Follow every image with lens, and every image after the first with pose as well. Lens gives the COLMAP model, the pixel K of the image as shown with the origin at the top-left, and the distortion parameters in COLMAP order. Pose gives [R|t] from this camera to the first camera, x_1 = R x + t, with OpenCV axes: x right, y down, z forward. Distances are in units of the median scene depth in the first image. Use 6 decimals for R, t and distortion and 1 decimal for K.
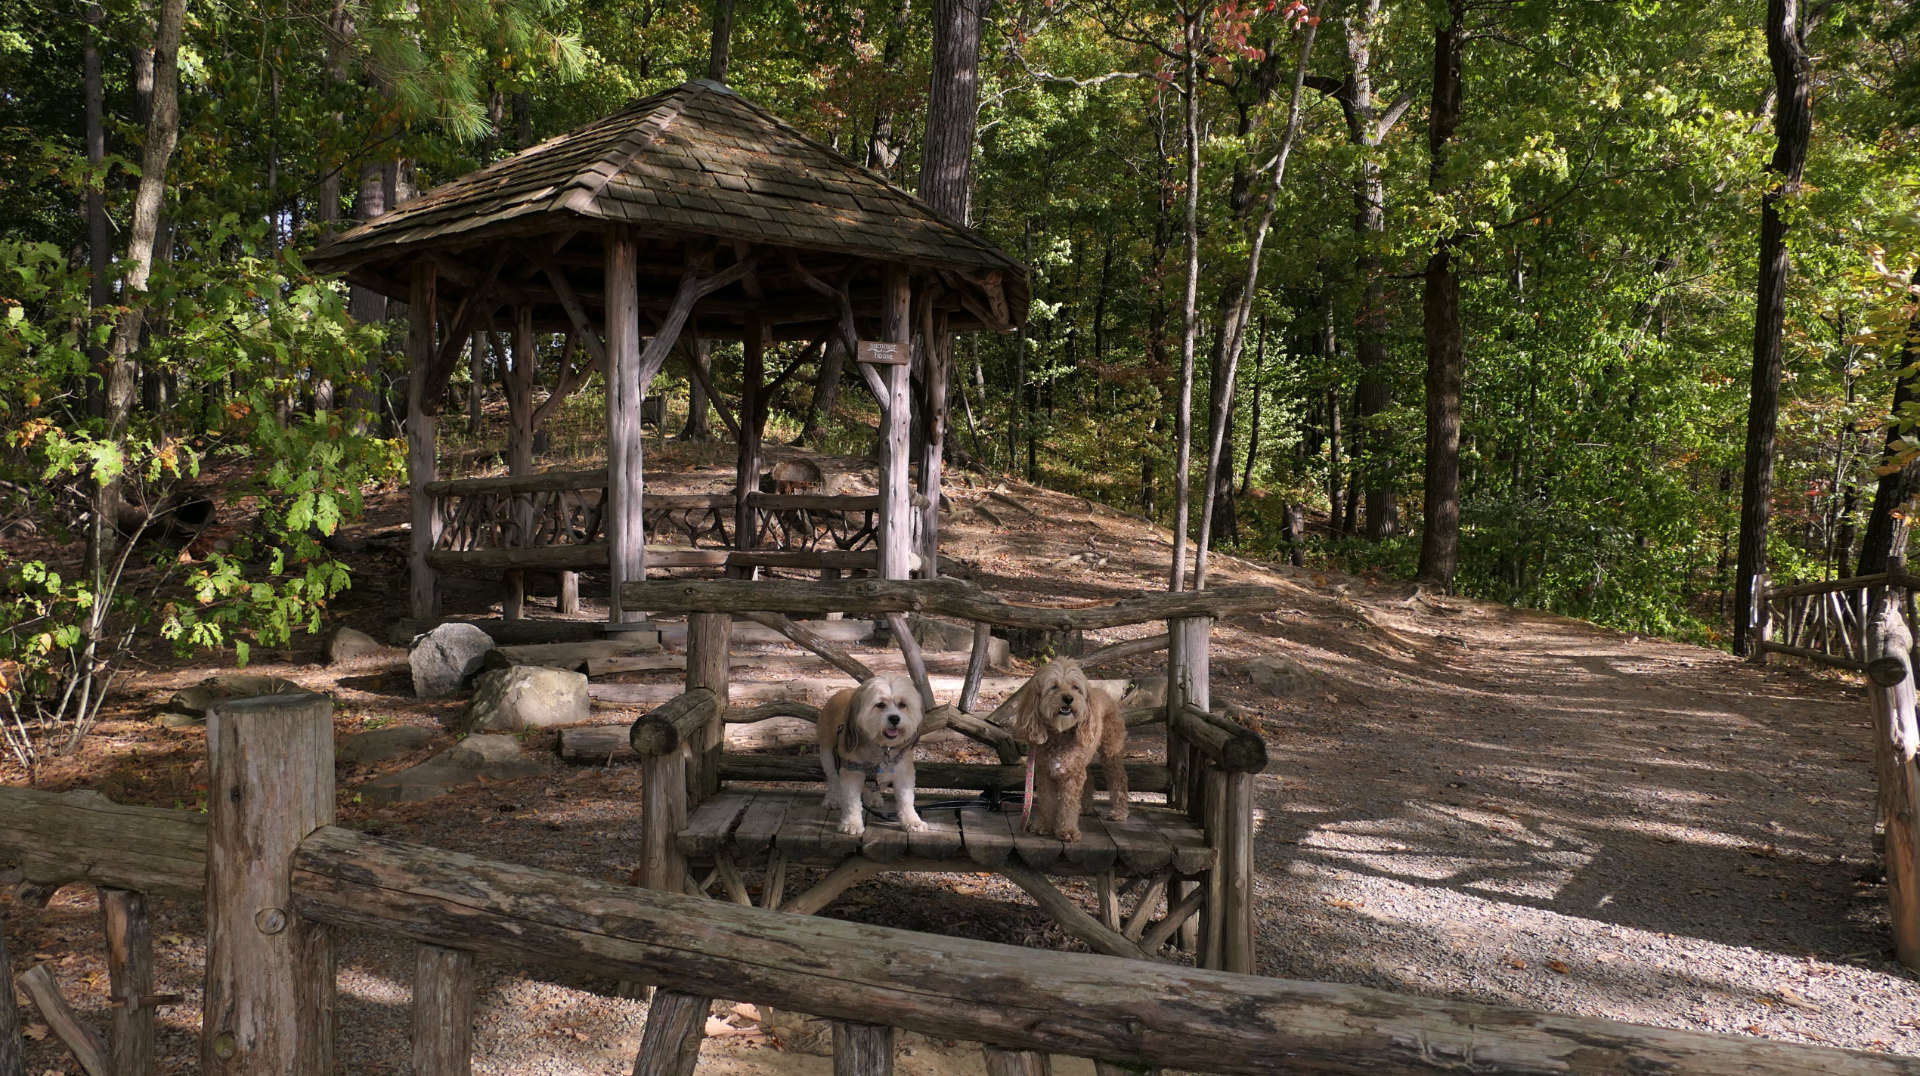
lens RADIAL K [[1380.5, 0, 960.0], [0, 1380.5, 538.0], [0, 0, 1]] dist [-0.008788, 0.004816]
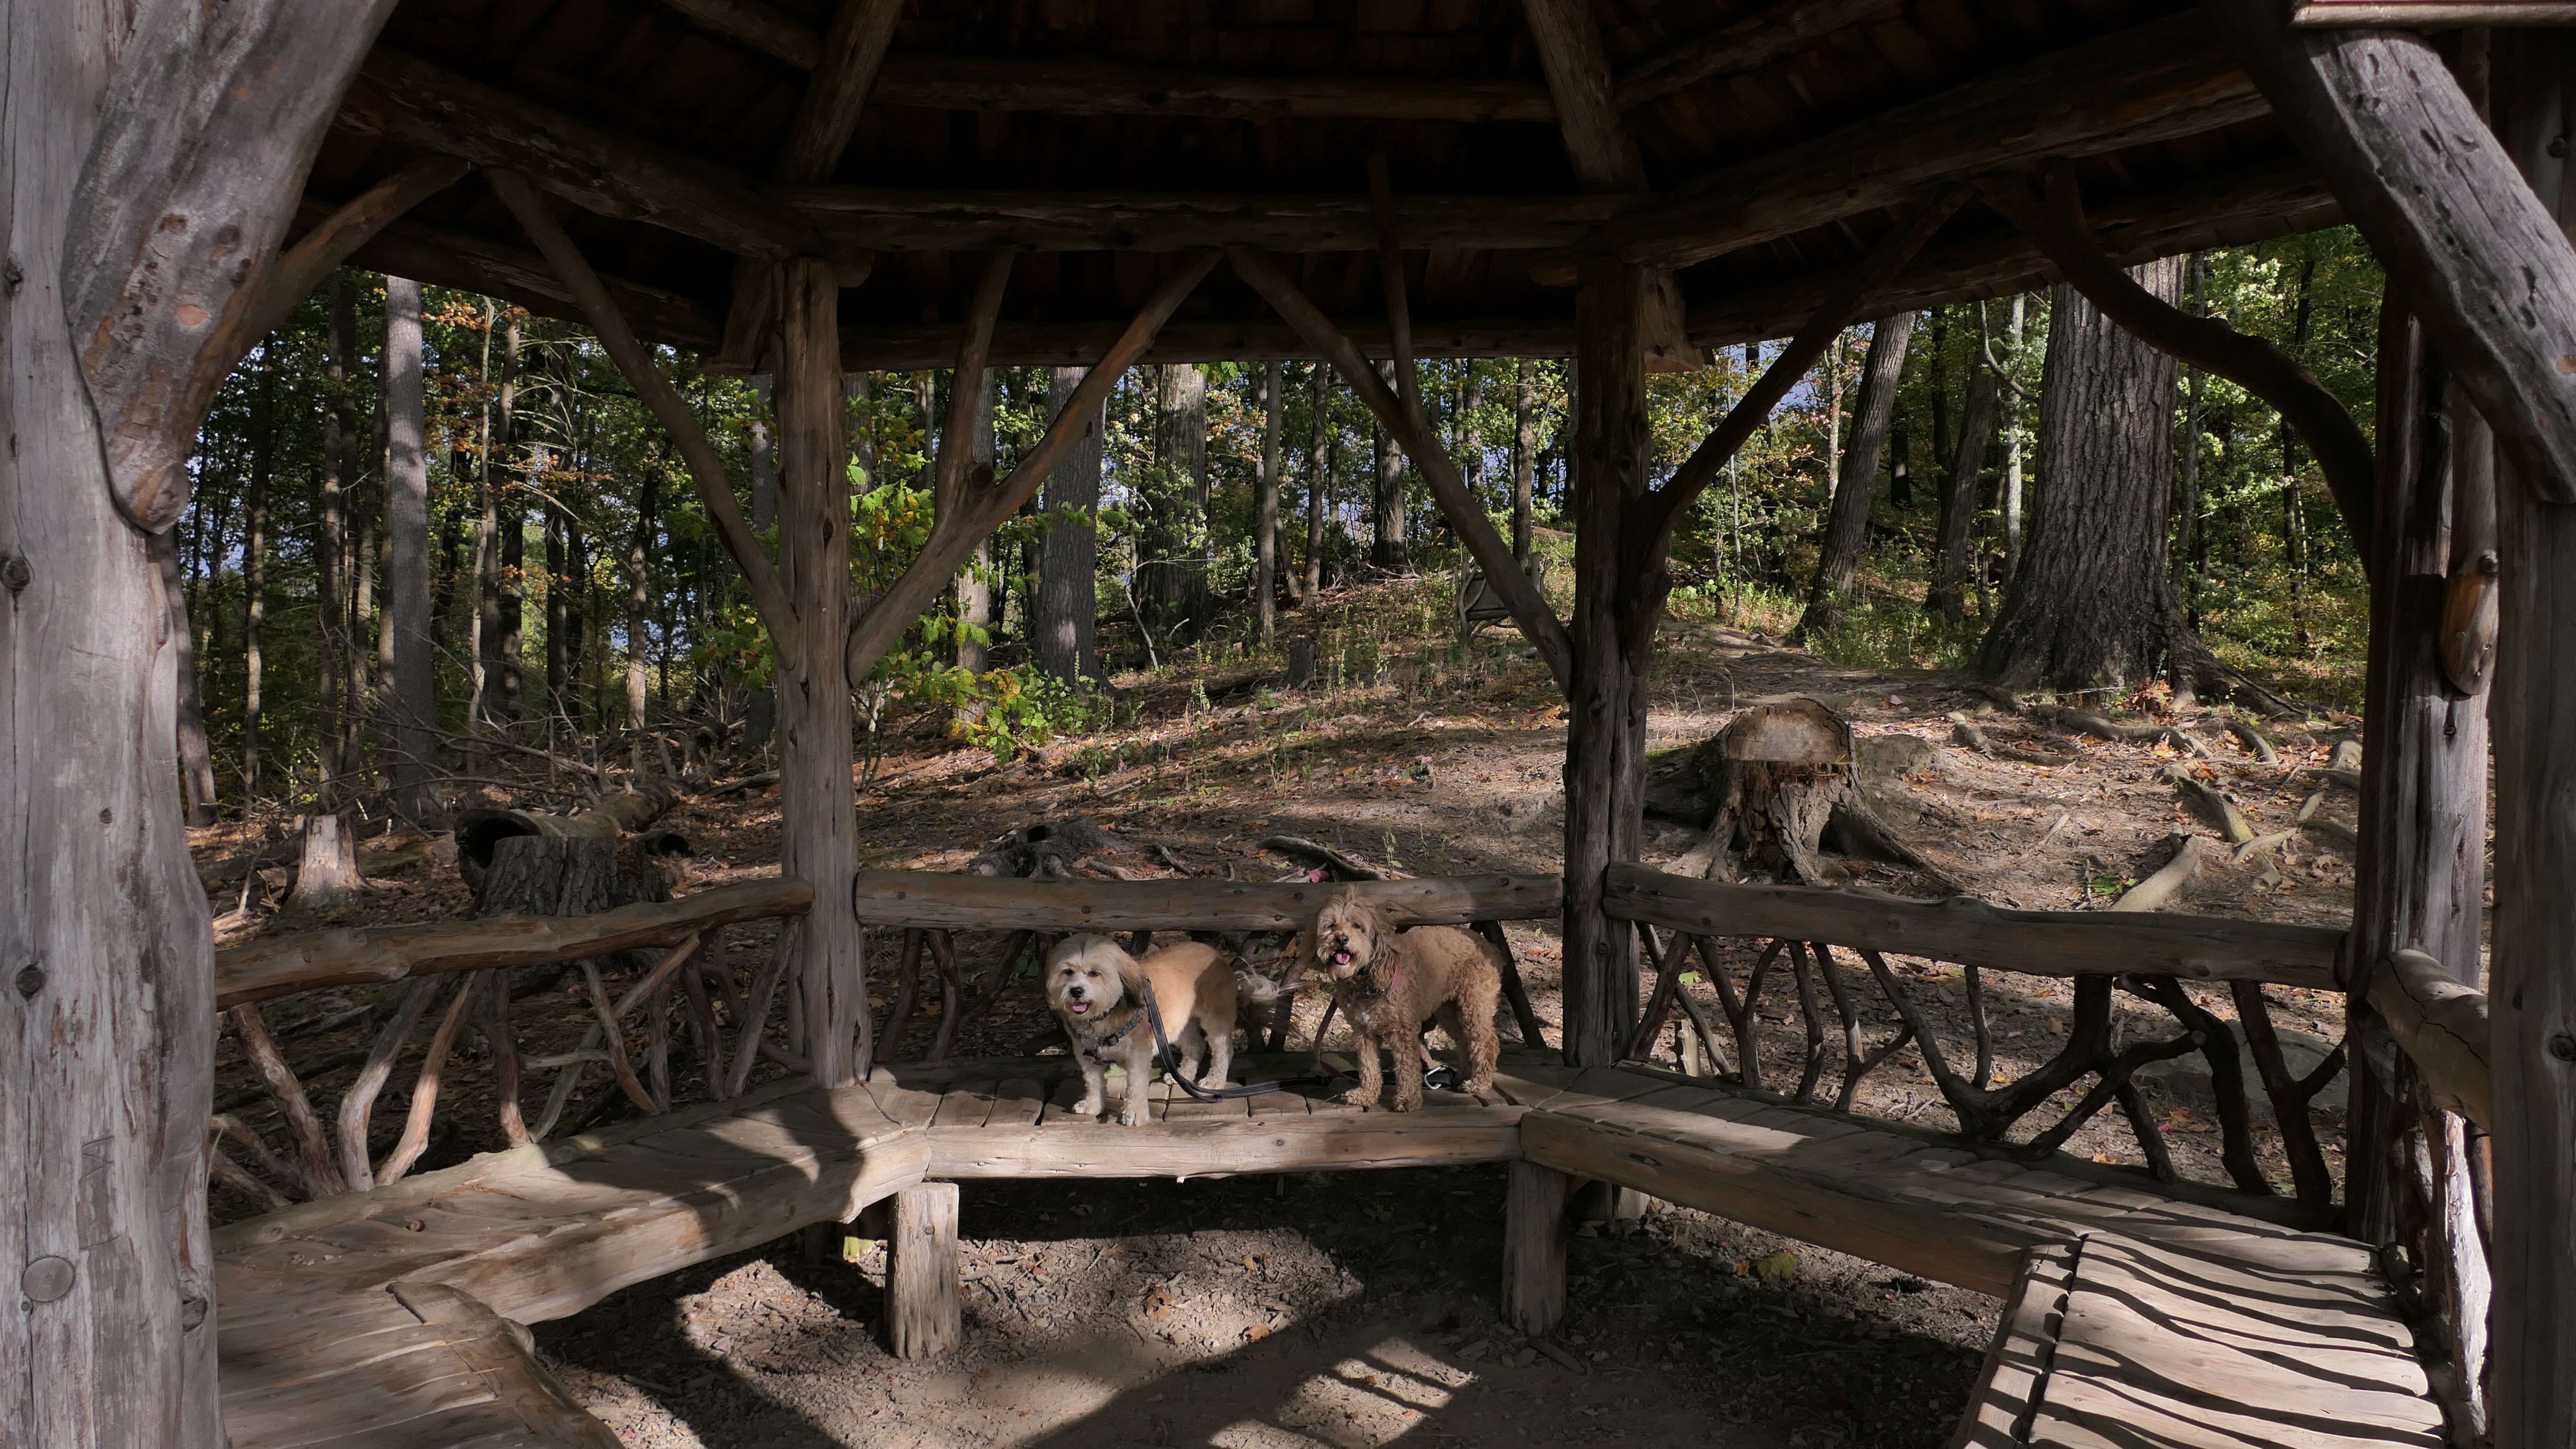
lens RADIAL K [[1852.2, 0, 1288.0], [0, 1852.2, 724.5], [0, 0, 1]] dist [-0.008788, 0.004816]
pose [[0.925978, -0.020677, -0.377012, -0.067234], [0.013180, 0.999661, -0.022453, -0.052958], [0.377348, 0.015822, 0.925936, 0.602947]]
